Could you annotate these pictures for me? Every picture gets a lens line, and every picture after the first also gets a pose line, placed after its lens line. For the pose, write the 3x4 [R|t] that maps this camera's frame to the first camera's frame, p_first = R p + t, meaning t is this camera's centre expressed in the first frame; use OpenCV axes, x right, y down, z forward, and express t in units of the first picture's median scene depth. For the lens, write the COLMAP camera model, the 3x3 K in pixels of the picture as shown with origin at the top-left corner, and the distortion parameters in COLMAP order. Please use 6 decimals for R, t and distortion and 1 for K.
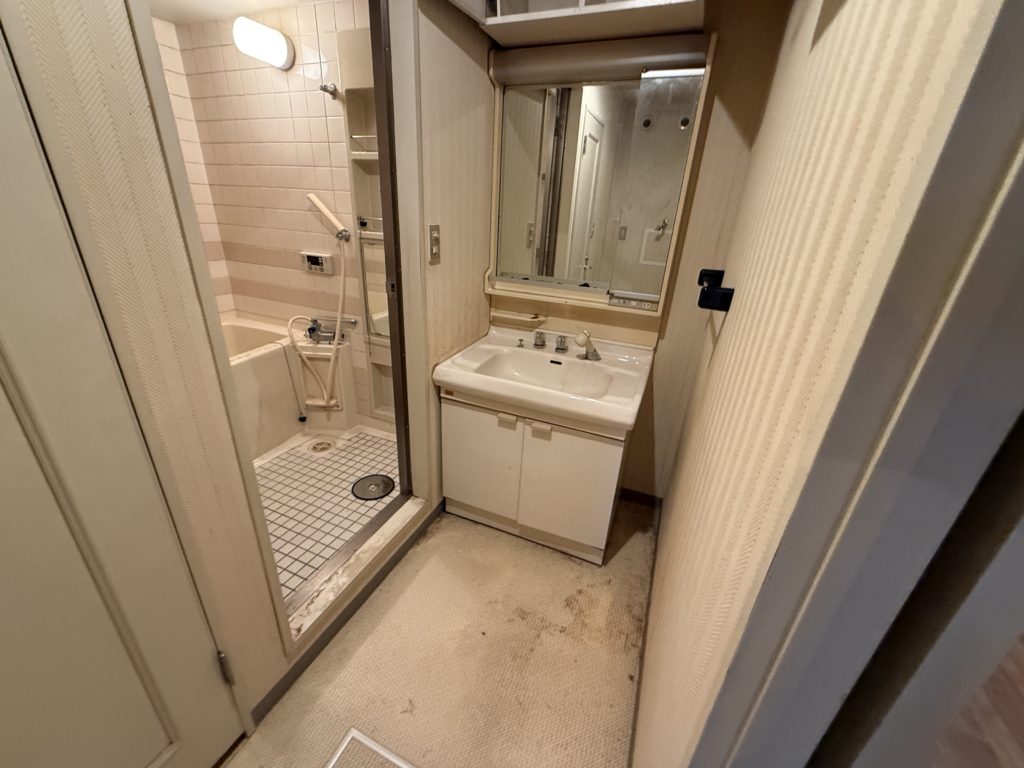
lens RADIAL K [[406.9, 0, 511.8], [0, 406.9, 385.4], [0, 0, 1]] dist [-0.001292, 0.000296]
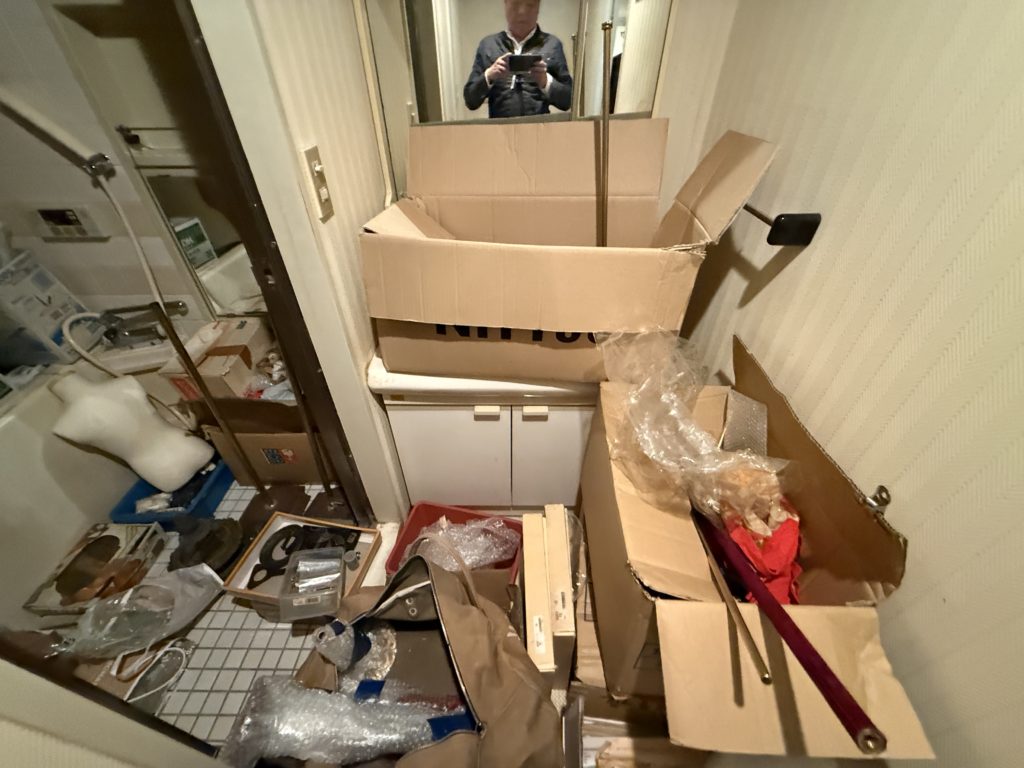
lens RADIAL K [[406.9, 0, 507.5], [0, 406.9, 384.0], [0, 0, 1]] dist [-0.001292, 0.000296]
pose [[0.924578, -0.281199, 0.257067, -0.116938], [0.199626, 0.932245, 0.301775, -0.139460], [-0.324508, -0.227697, 0.918068, 0.221433]]
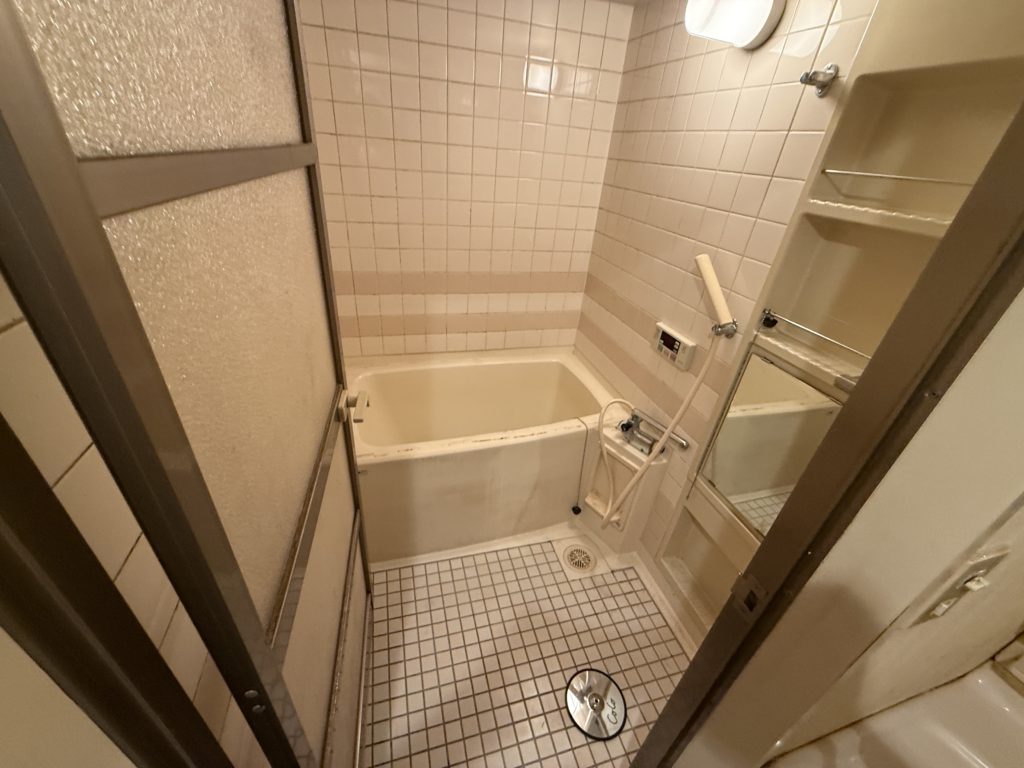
lens RADIAL K [[406.9, 0, 510.8], [0, 406.9, 380.8], [0, 0, 1]] dist [-0.001292, 0.000296]
pose [[0.625987, 0.389054, -0.675853, -0.174875], [-0.351320, 0.914427, 0.200991, -0.303393], [0.696214, 0.111623, 0.709102, 0.358157]]
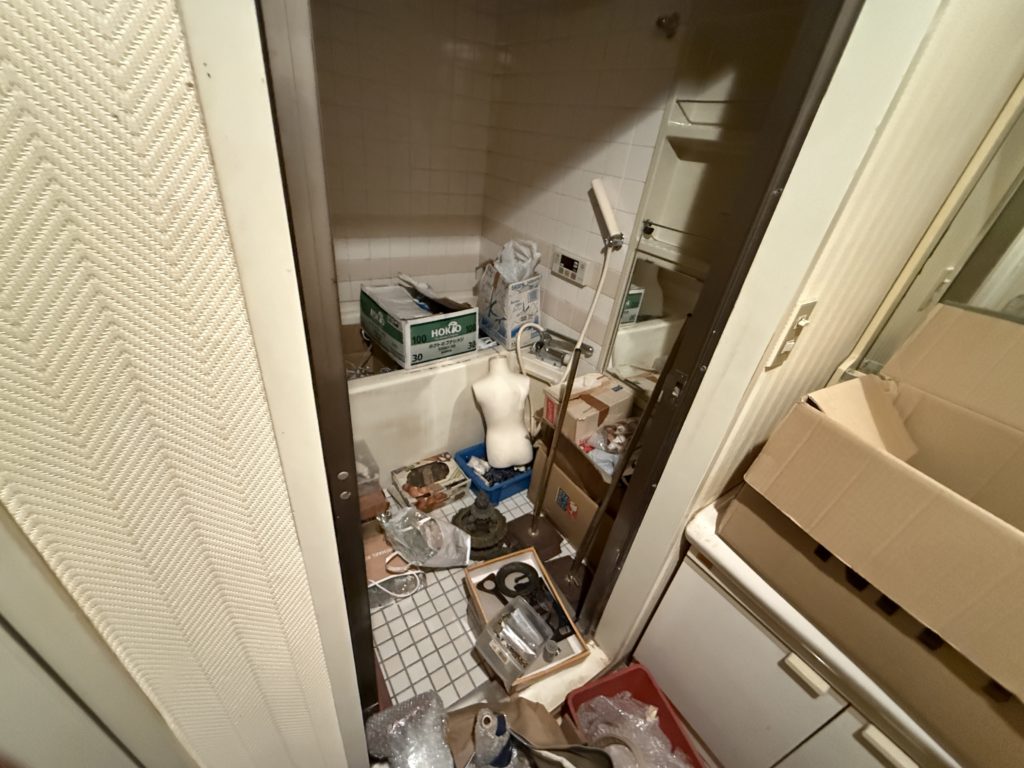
lens RADIAL K [[406.9, 0, 511.0], [0, 406.9, 385.1], [0, 0, 1]] dist [-0.001292, 0.000296]
pose [[0.837113, 0.323321, -0.441254, -0.162937], [-0.281868, 0.946252, 0.158611, -0.185065], [0.468820, -0.008400, 0.883254, 0.264265]]
